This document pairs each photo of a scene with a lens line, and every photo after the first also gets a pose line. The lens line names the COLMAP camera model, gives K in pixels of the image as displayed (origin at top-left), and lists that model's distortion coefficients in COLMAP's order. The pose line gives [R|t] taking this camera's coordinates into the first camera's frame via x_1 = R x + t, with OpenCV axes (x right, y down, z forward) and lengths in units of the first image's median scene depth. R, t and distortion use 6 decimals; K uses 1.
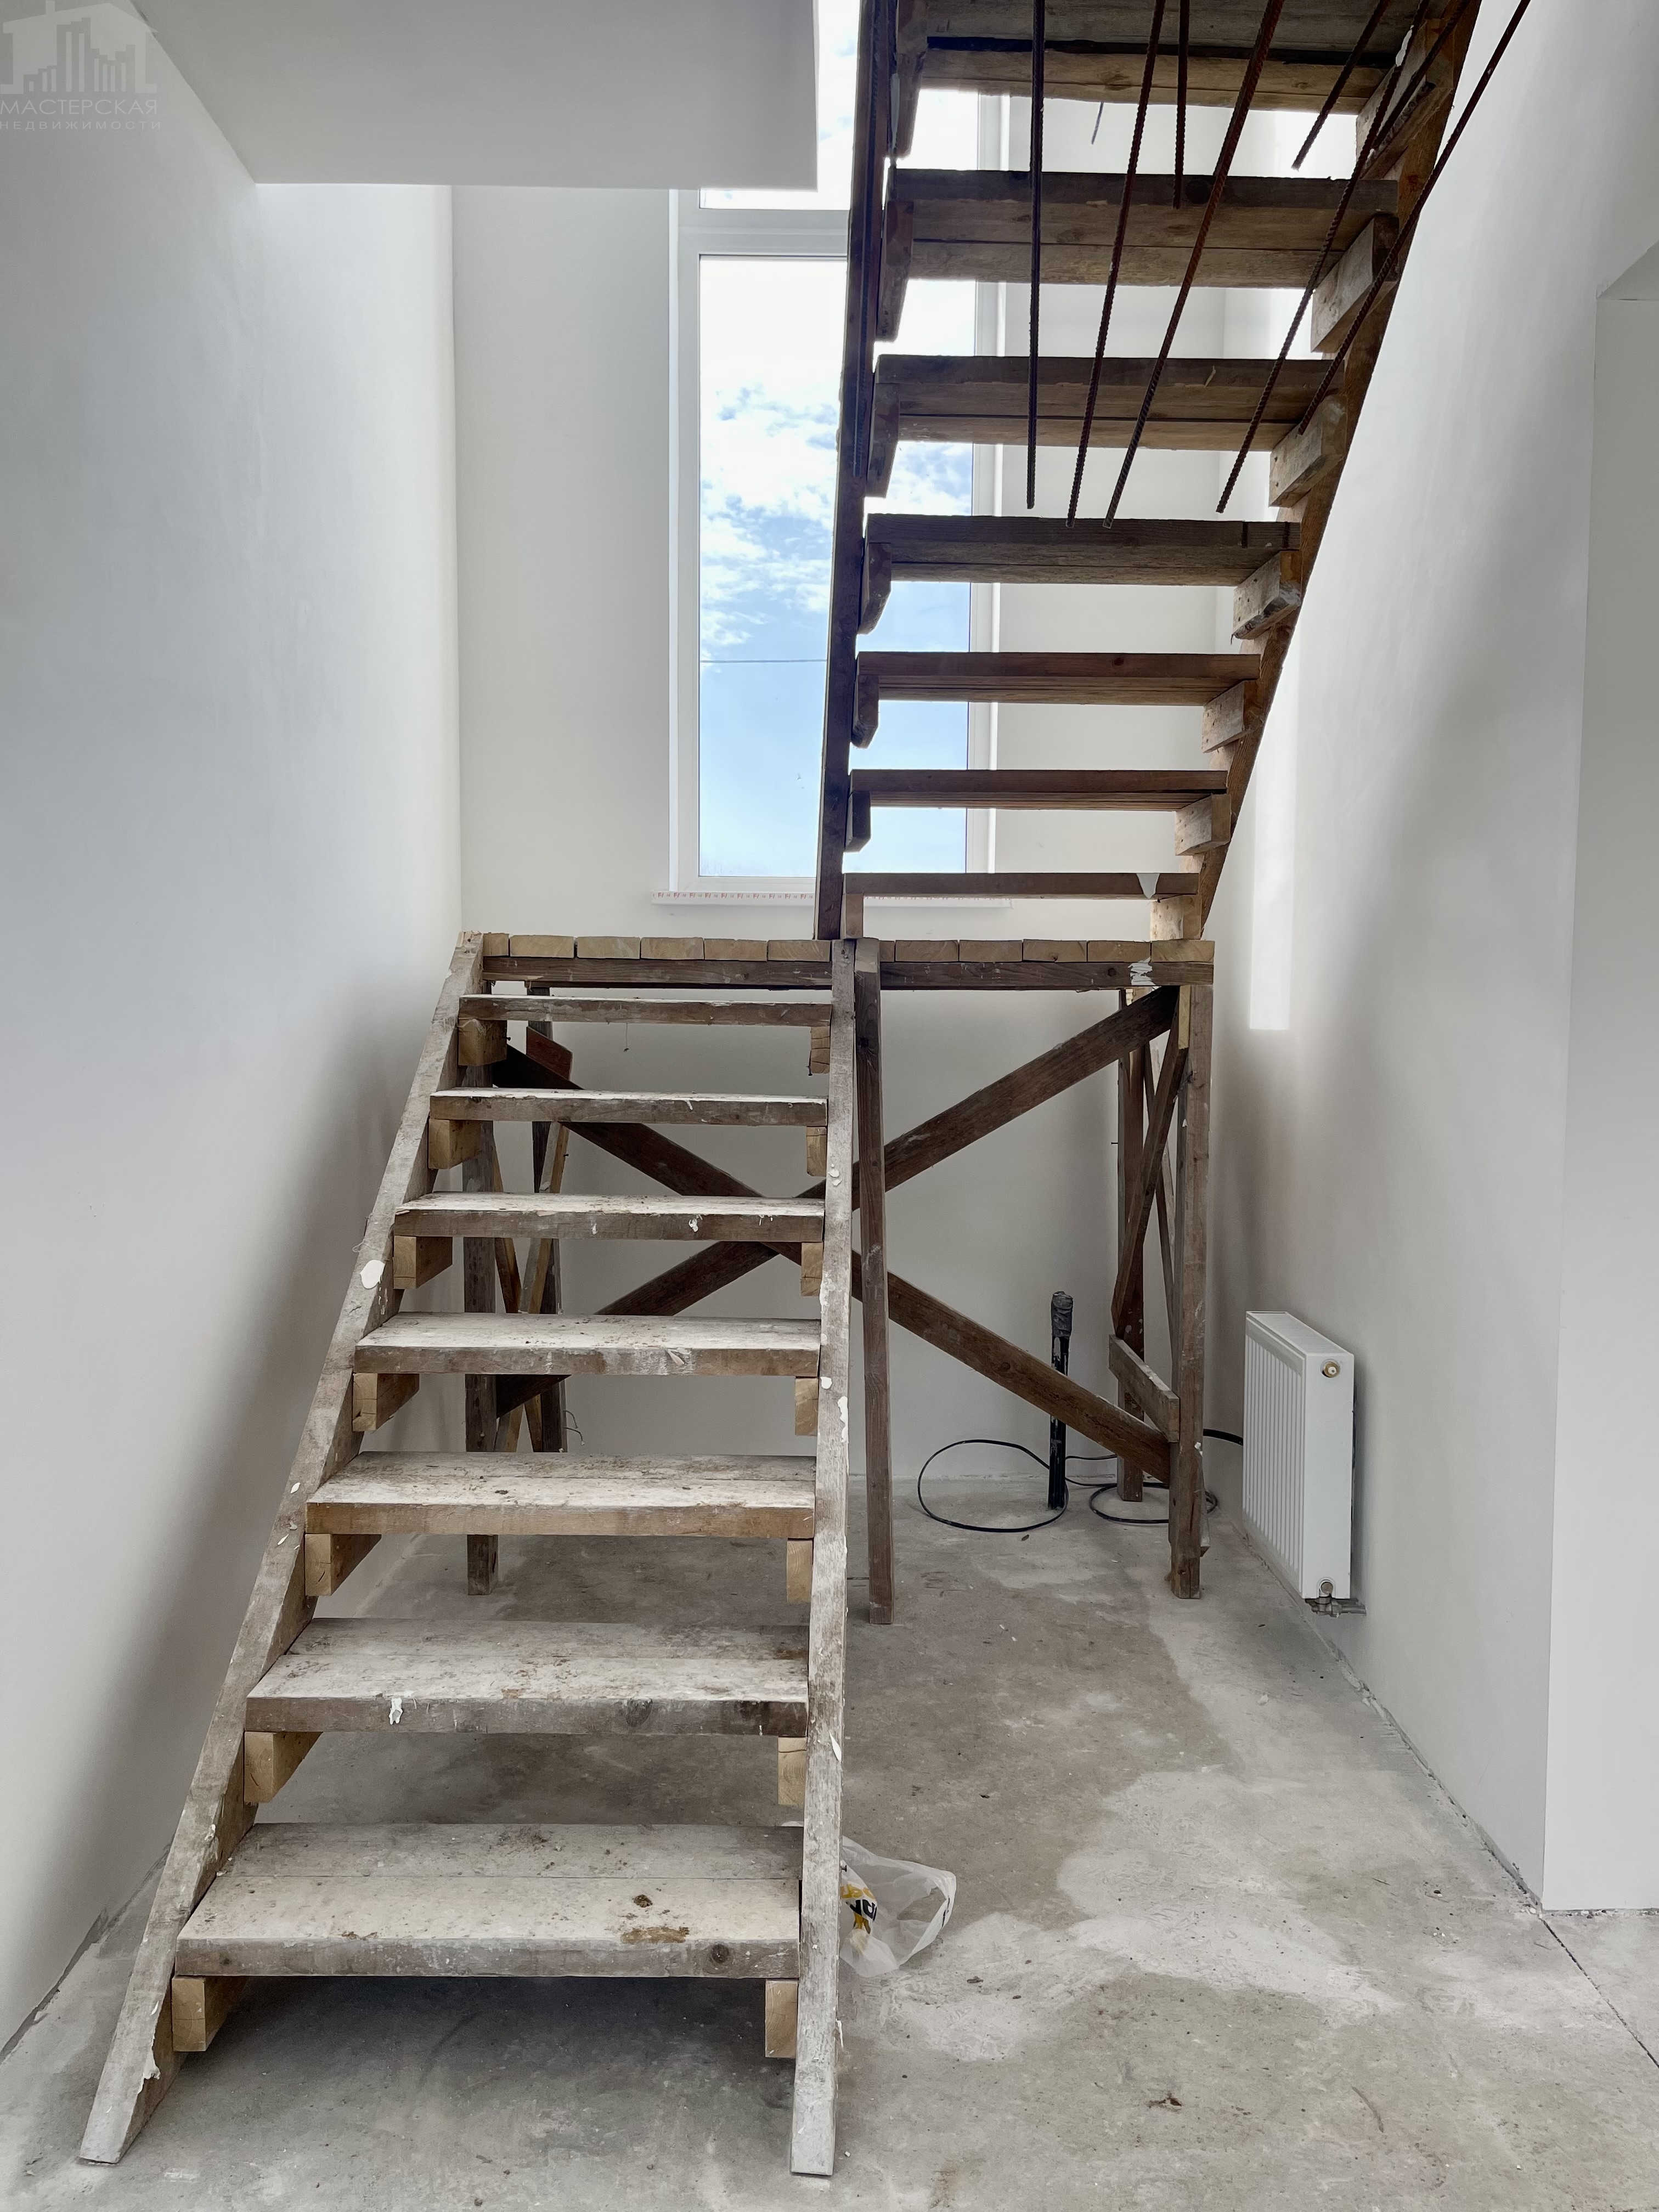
lens RADIAL K [[1713.5, 0, 829.5], [0, 1713.5, 1106.0], [0, 0, 1]] dist [0.001693, -0.003901]
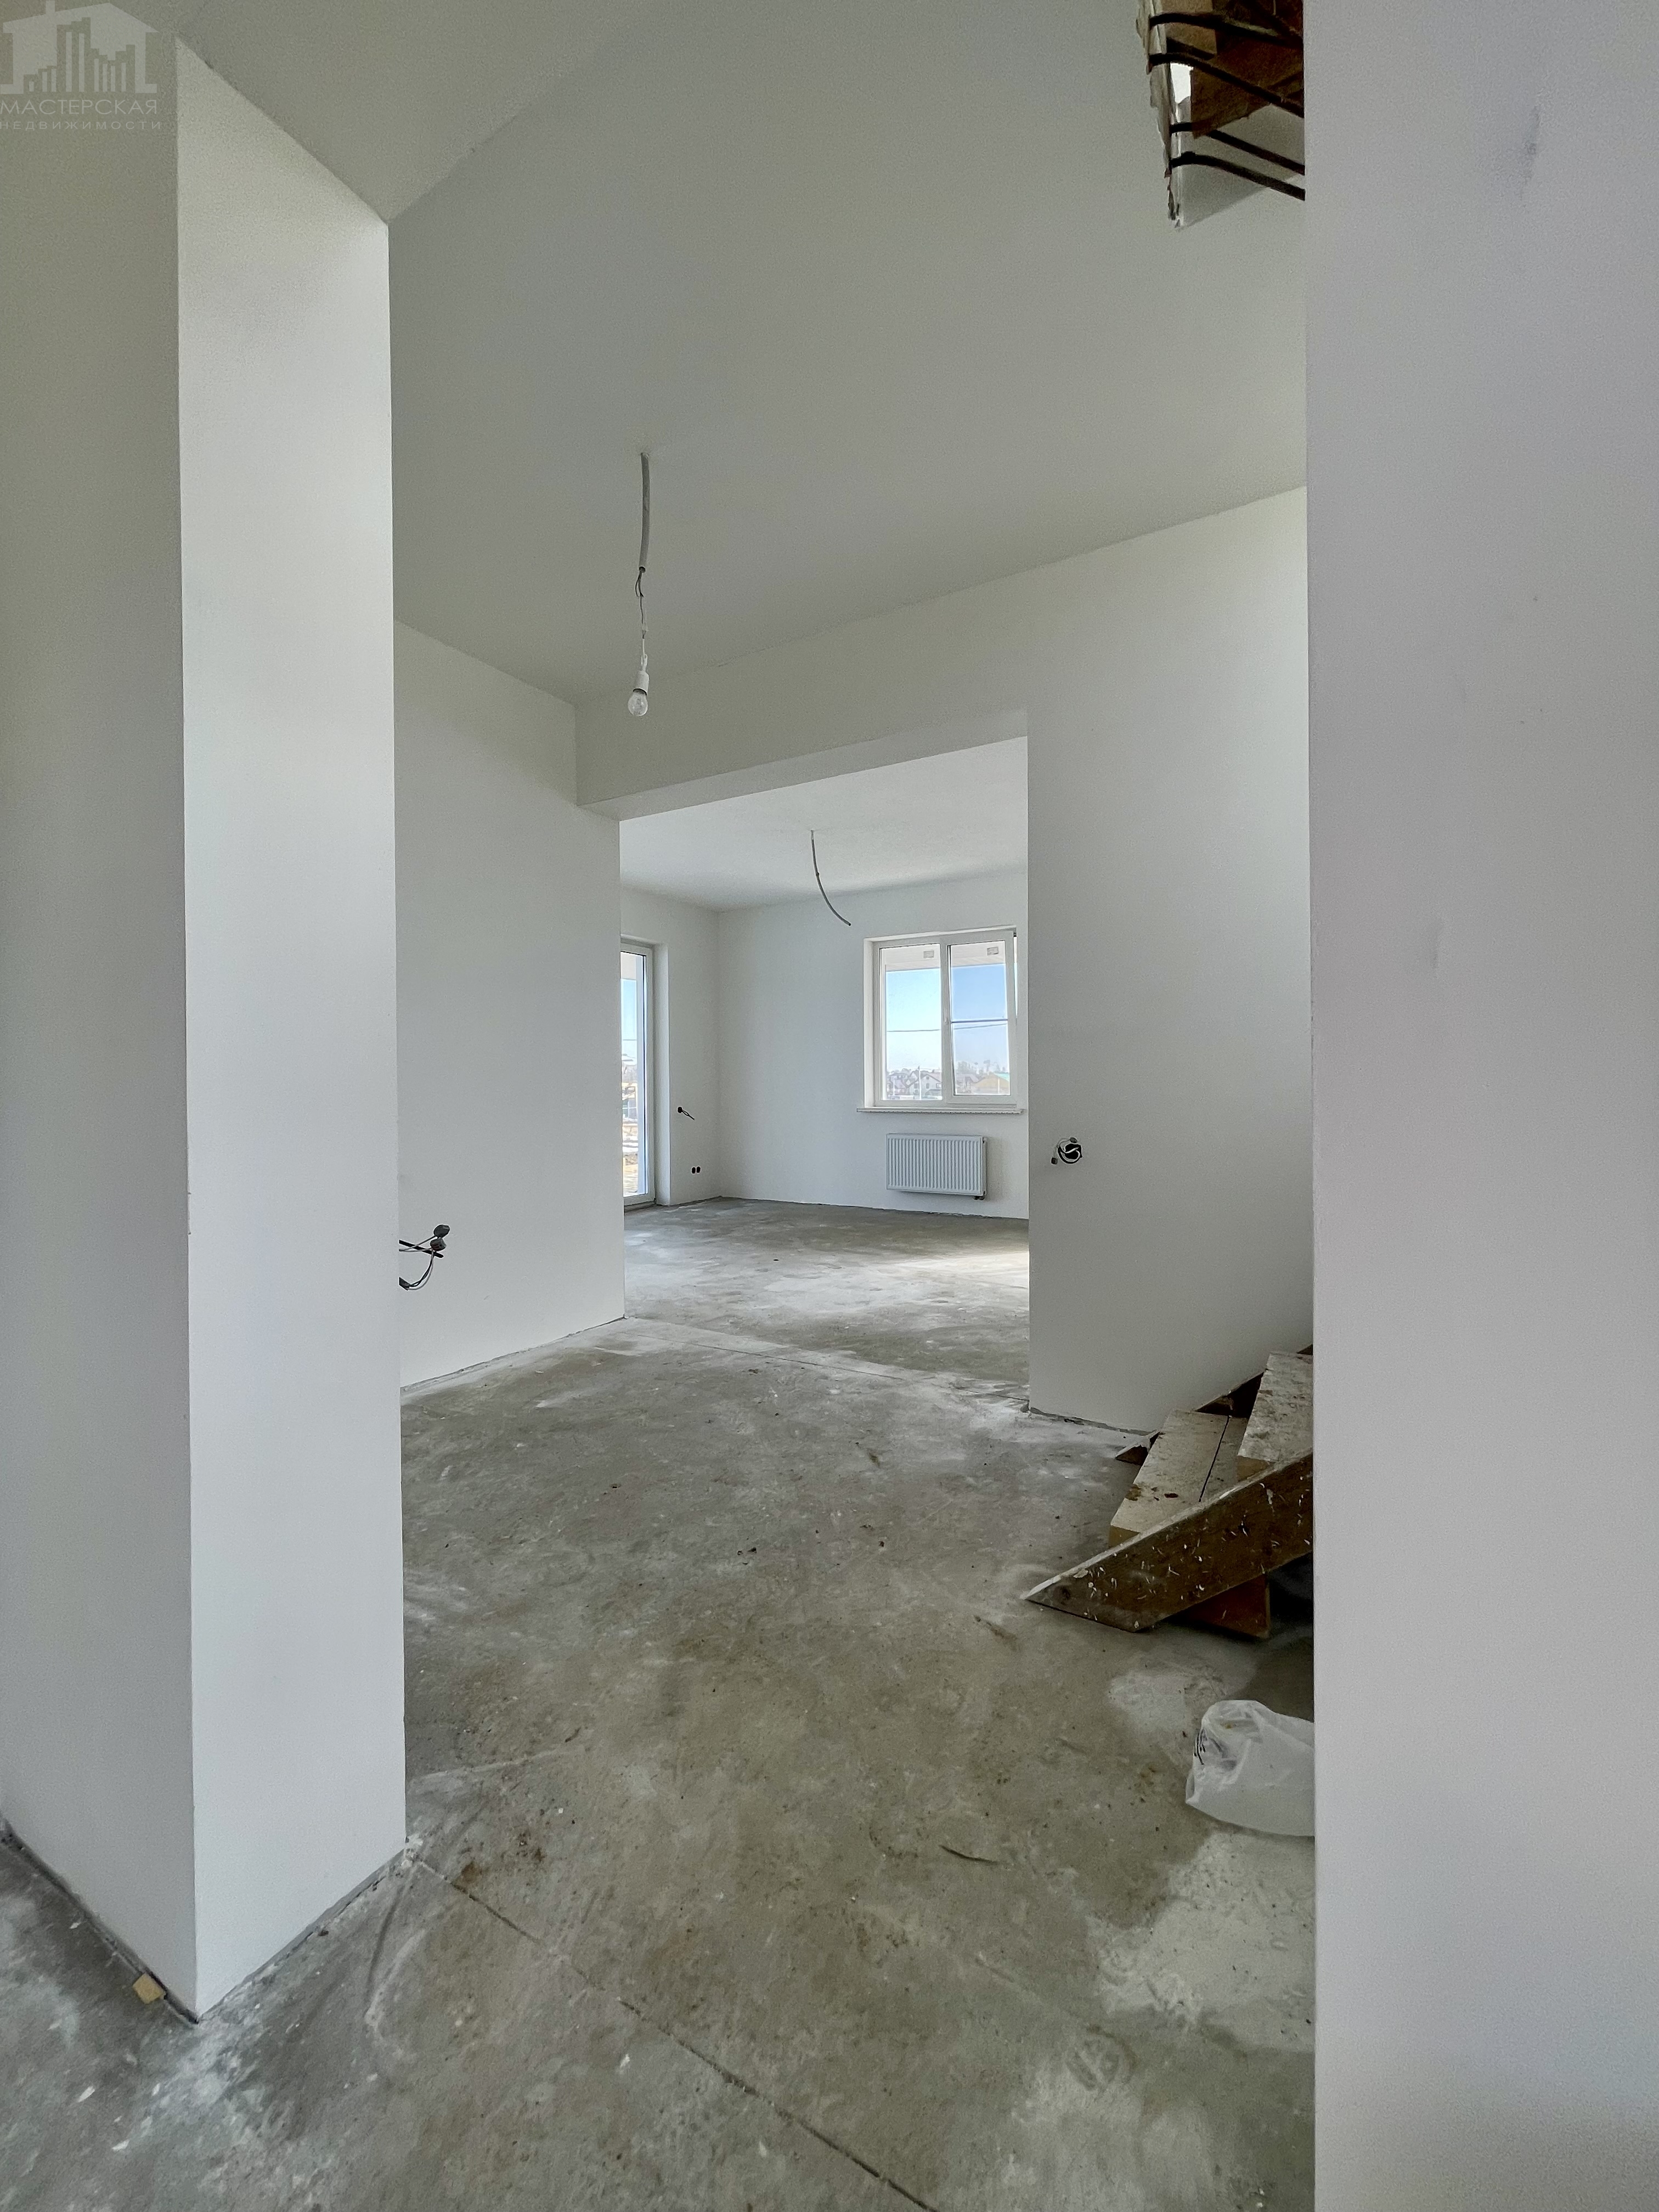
lens RADIAL K [[884.9, 0, 829.5], [0, 884.9, 1106.0], [0, 0, 1]] dist [-0.018017, 0.000510]
pose [[-0.508771, 0.018343, -0.860706, 0.729613], [-0.046402, 0.997735, 0.048691, 0.037668], [0.859650, 0.064711, -0.506768, 0.995447]]
